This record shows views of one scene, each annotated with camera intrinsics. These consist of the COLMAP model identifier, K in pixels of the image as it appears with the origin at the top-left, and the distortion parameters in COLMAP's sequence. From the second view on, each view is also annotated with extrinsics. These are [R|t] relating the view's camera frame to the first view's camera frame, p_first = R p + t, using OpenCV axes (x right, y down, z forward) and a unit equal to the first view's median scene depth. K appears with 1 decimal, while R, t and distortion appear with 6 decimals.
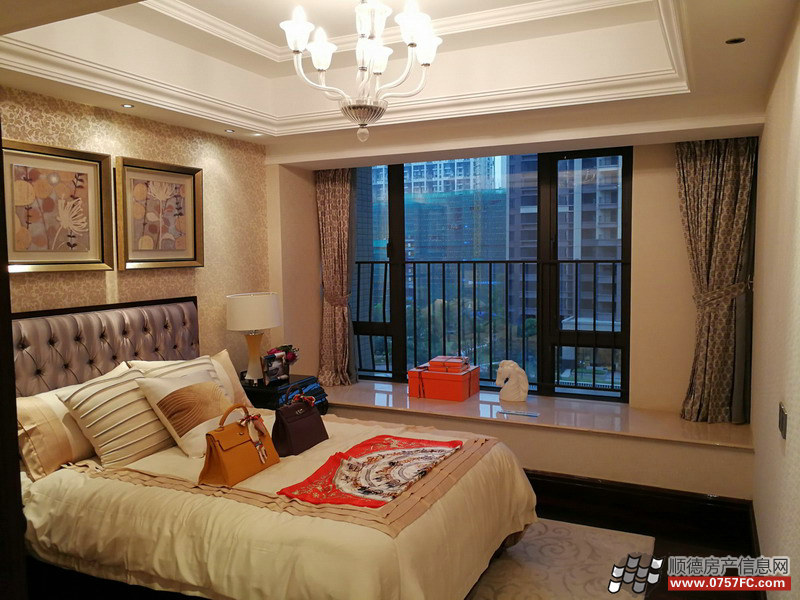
lens RADIAL K [[645.1, 0, 402.5], [0, 645.1, 303.7], [0, 0, 1]] dist [0.028893, -0.041797]
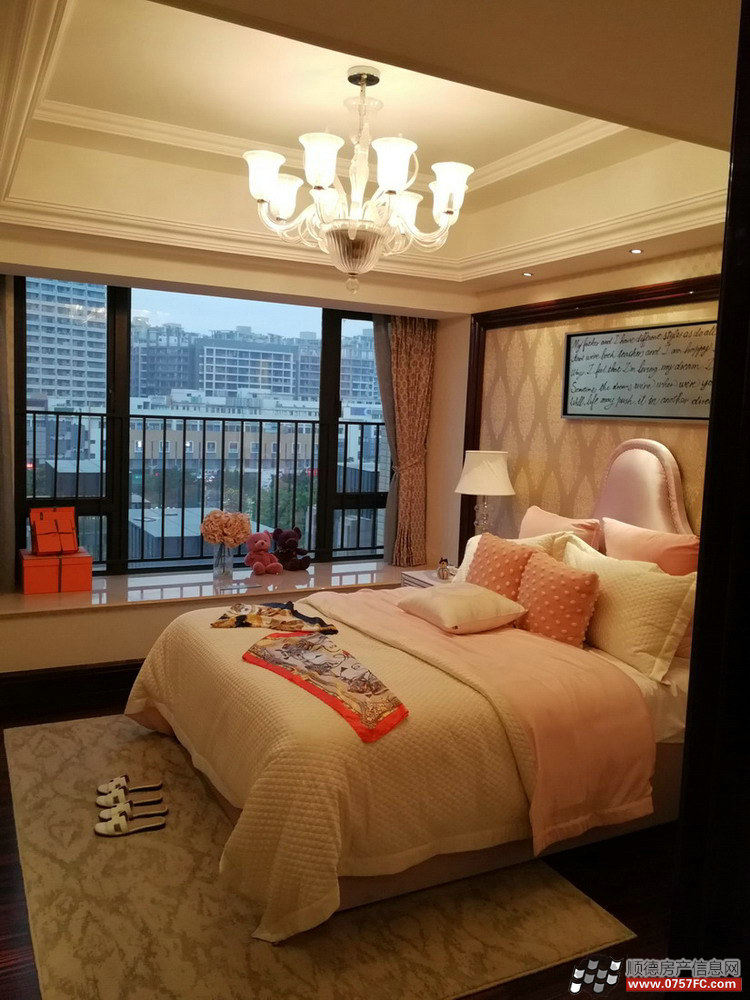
lens RADIAL K [[782.3, 0, 332.2], [0, 782.3, 494.7], [0, 0, 1]] dist [0.007282, 0.000133]
pose [[0.614720, -0.056915, 0.786689, -0.871971], [0.022684, 0.998256, 0.054496, -0.026340], [-0.788419, -0.015654, 0.614939, 0.352166]]
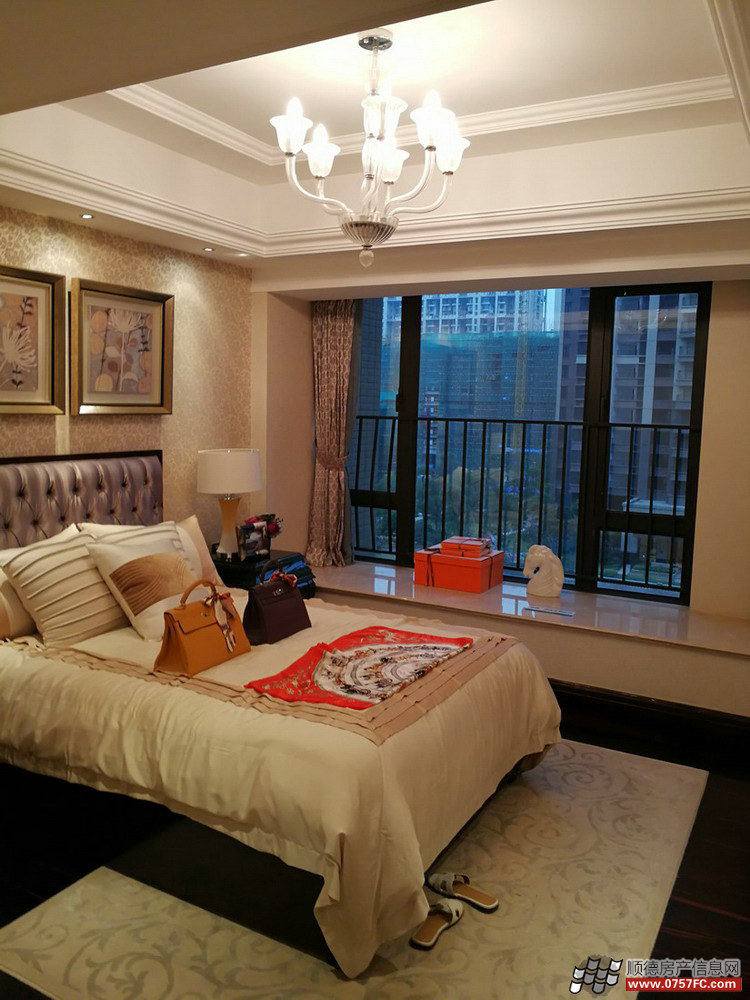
lens RADIAL K [[806.4, 0, 370.7], [0, 806.4, 495.5], [0, 0, 1]] dist [0.028893, -0.041797]
pose [[0.997200, 0.042906, -0.061243, 0.016349], [-0.041067, 0.998676, 0.030984, 0.004240], [0.062492, -0.028382, 0.997642, -0.020846]]
